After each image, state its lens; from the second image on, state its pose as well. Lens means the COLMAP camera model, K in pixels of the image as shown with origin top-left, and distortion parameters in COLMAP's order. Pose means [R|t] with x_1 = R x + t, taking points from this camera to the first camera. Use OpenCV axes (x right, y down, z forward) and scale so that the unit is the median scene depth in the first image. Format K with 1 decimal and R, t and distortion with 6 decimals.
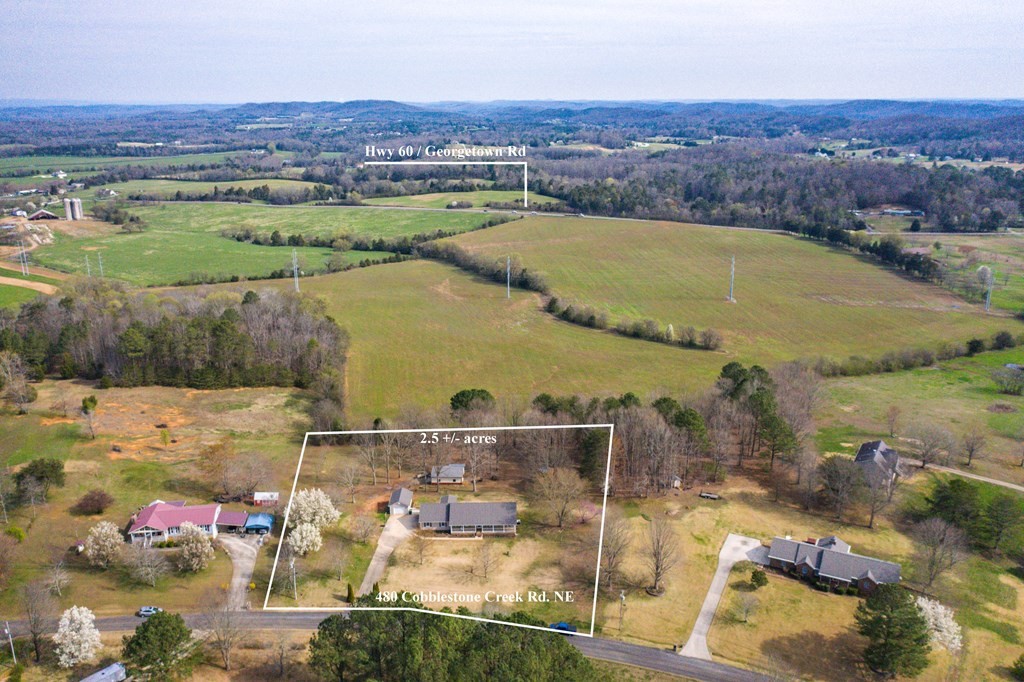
lens RADIAL K [[806.2, 0, 512.3], [0, 806.2, 342.9], [0, 0, 1]] dist [-0.020232, 0.019166]
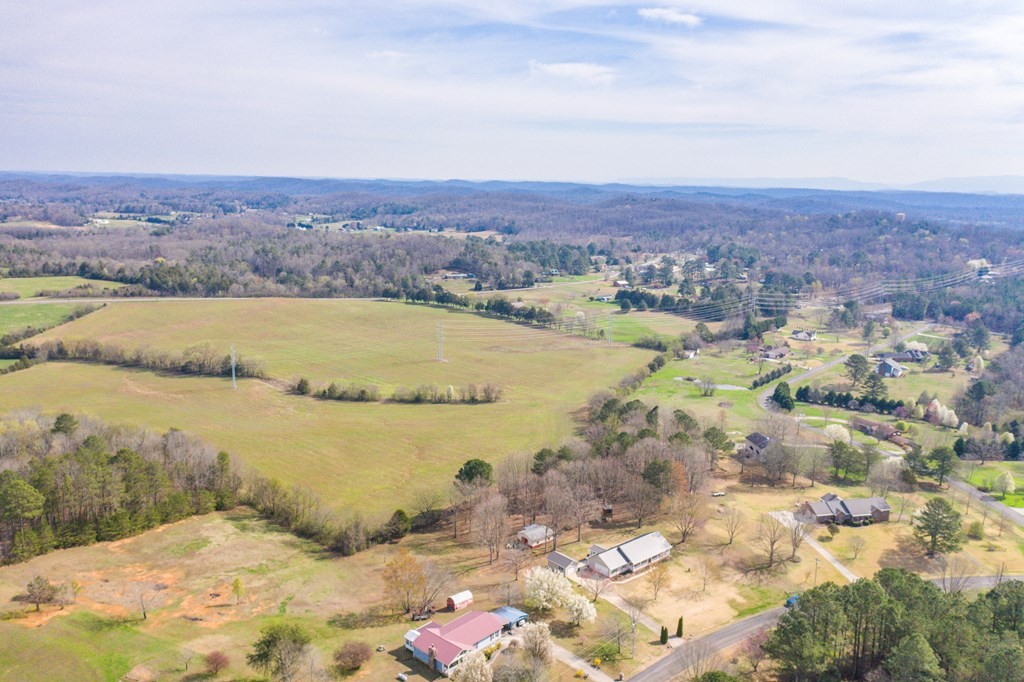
lens RADIAL K [[806.2, 0, 513.3], [0, 806.2, 339.9], [0, 0, 1]] dist [-0.020232, 0.019166]
pose [[0.759661, -0.103700, 0.641998, -0.227551], [0.162398, 0.986178, -0.032867, -0.017940], [-0.629716, 0.129227, 0.766001, 0.055051]]
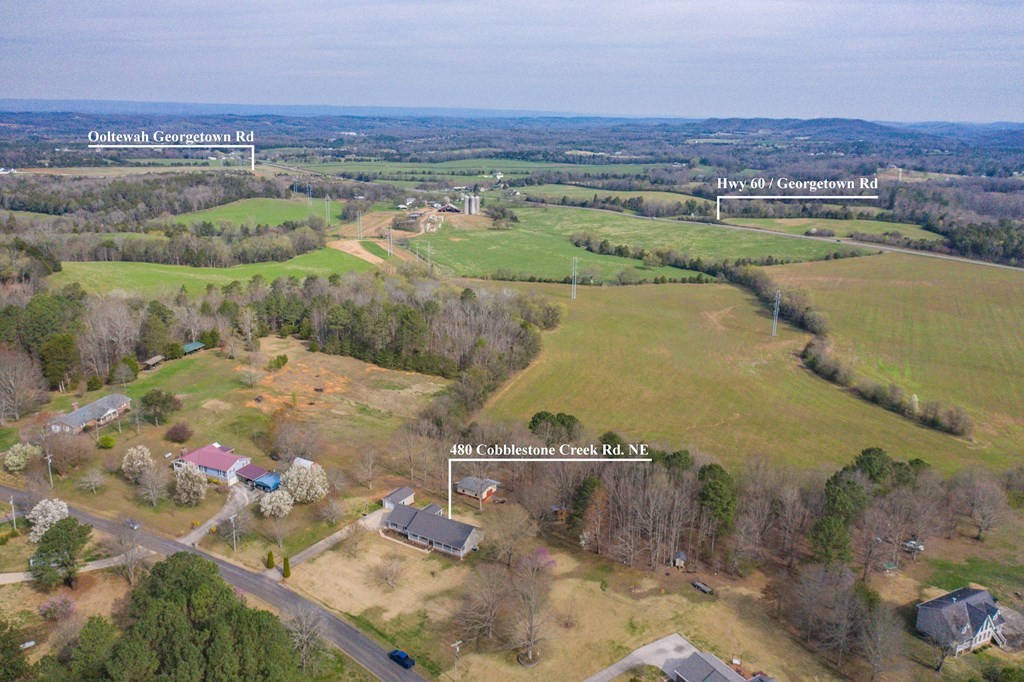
lens RADIAL K [[806.2, 0, 513.3], [0, 806.2, 339.7], [0, 0, 1]] dist [-0.020232, 0.019166]
pose [[0.852122, 0.157622, -0.499042, 0.130328], [-0.168643, 0.985402, 0.023278, -0.014921], [0.495426, 0.064324, 0.866265, 0.043602]]
